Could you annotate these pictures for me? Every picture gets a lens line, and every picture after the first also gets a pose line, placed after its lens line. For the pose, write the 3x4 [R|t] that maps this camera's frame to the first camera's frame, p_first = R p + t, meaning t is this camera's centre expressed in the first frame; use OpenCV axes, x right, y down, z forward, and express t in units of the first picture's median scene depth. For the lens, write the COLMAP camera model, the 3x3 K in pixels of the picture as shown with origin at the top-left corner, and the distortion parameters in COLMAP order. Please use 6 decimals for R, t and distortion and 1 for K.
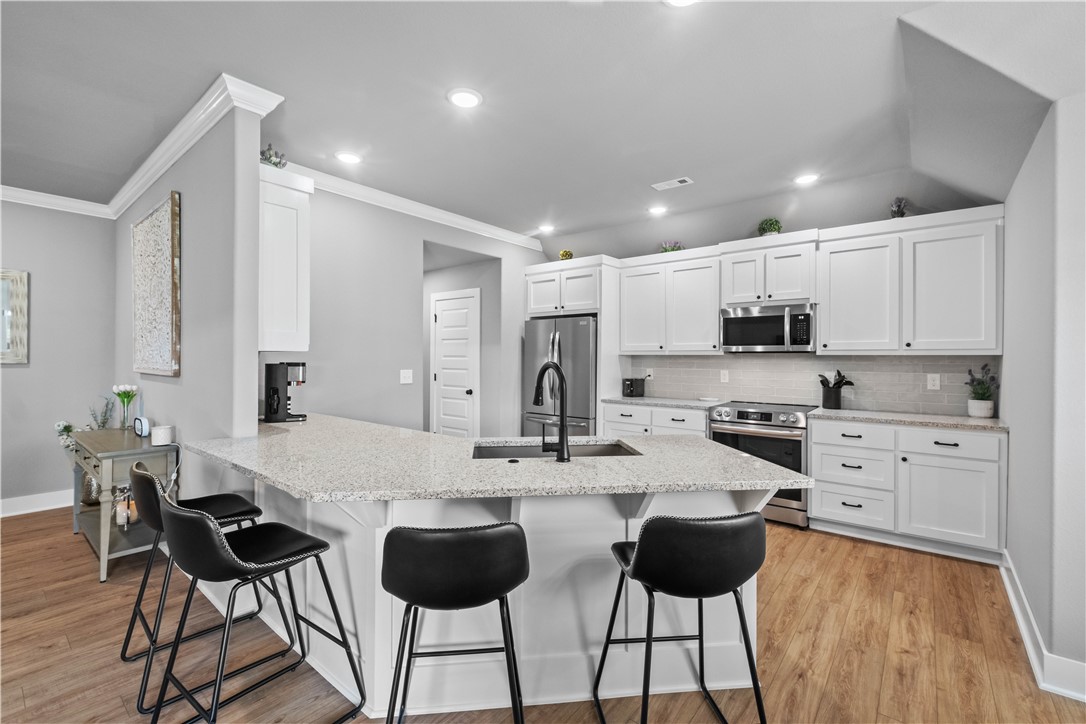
lens RADIAL K [[479.6, 0, 540.7], [0, 479.6, 359.3], [0, 0, 1]] dist [-0.003579, -0.001149]
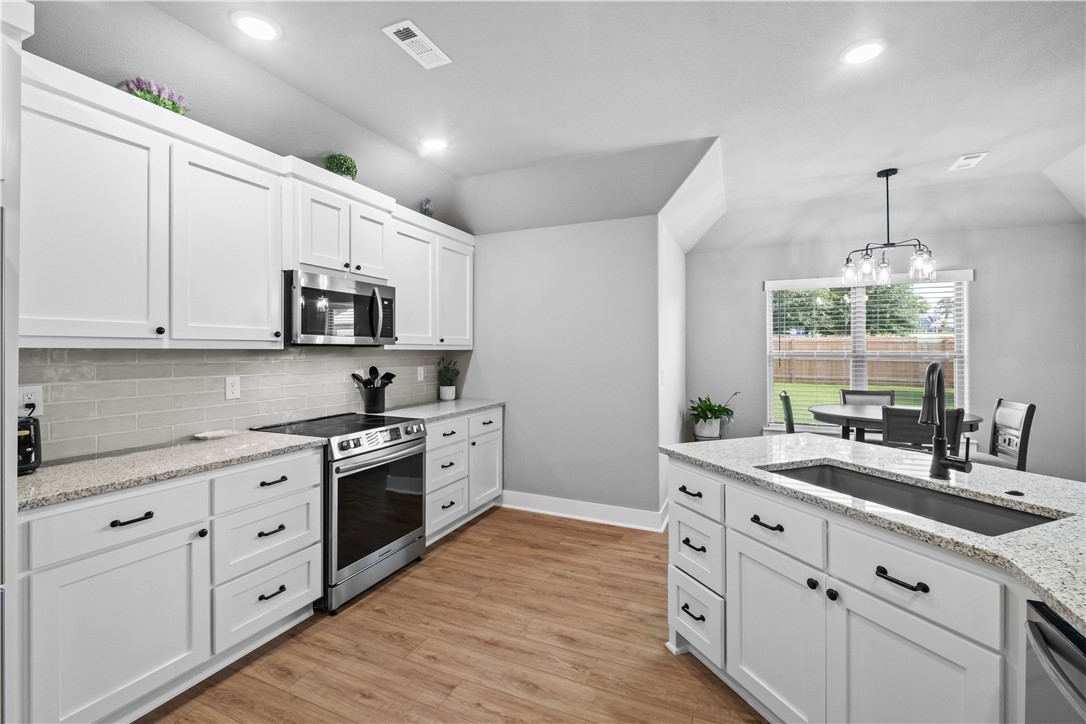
lens RADIAL K [[466.5, 0, 548.1], [0, 466.5, 350.1], [0, 0, 1]] dist [0.001023, -0.000368]
pose [[-0.267559, -0.001817, 0.963540, -0.316508], [0.004471, 0.999985, 0.003128, -0.010867], [-0.963531, 0.005144, -0.267547, 1.068018]]
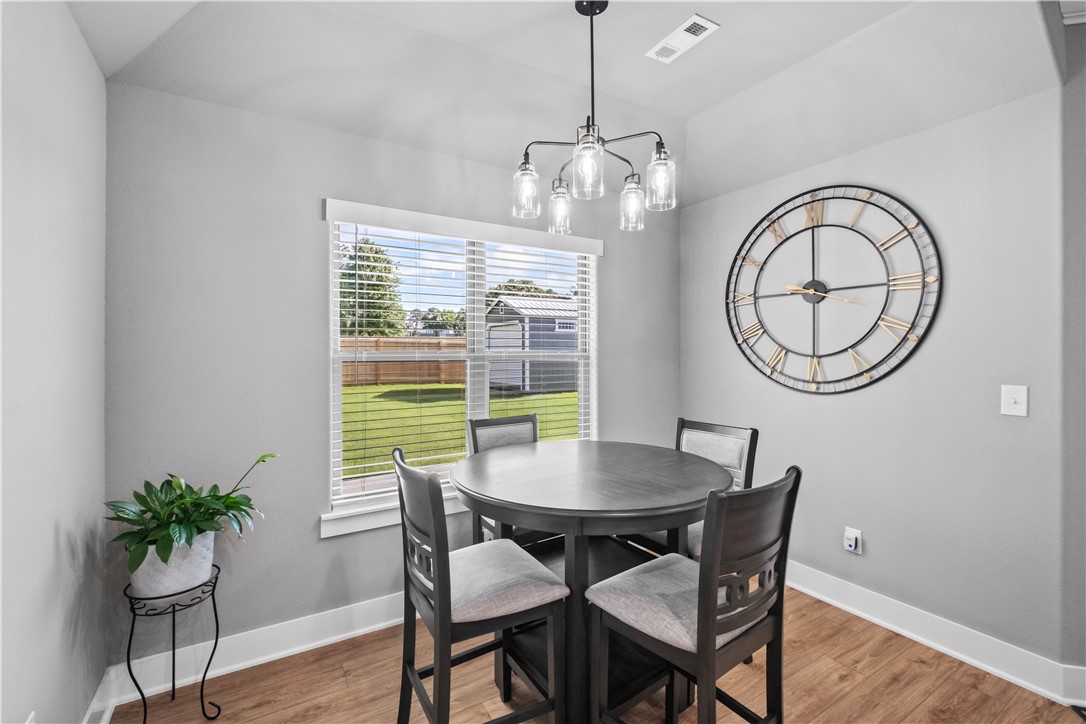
lens RADIAL K [[477.2, 0, 549.5], [0, 477.2, 352.0], [0, 0, 1]] dist [-0.000889, -0.000219]
pose [[-0.948761, -0.002663, 0.315984, 0.337446], [-0.000790, 0.999981, 0.006056, -0.000913], [-0.315995, 0.005496, -0.948745, 0.607870]]
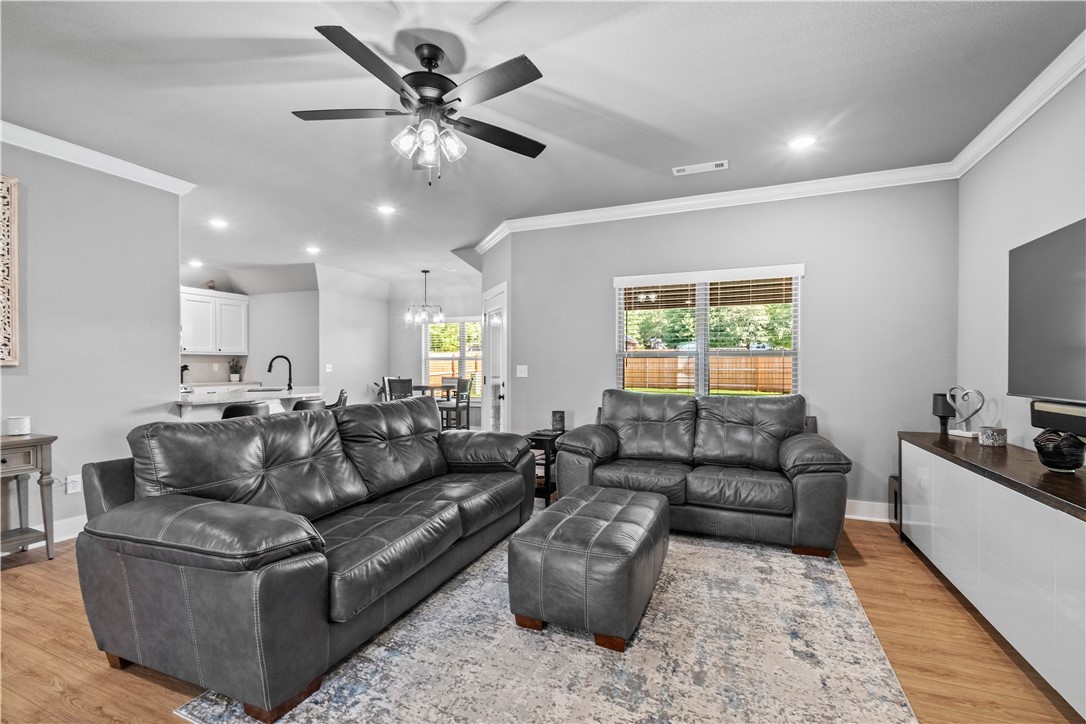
lens RADIAL K [[479.6, 0, 540.7], [0, 479.6, 359.3], [0, 0, 1]] dist [-0.003579, -0.001149]
pose [[-0.270482, 0.006301, 0.962704, -1.794720], [0.002359, 0.999980, -0.005882, 0.028786], [-0.962722, 0.000680, -0.270491, 0.172018]]
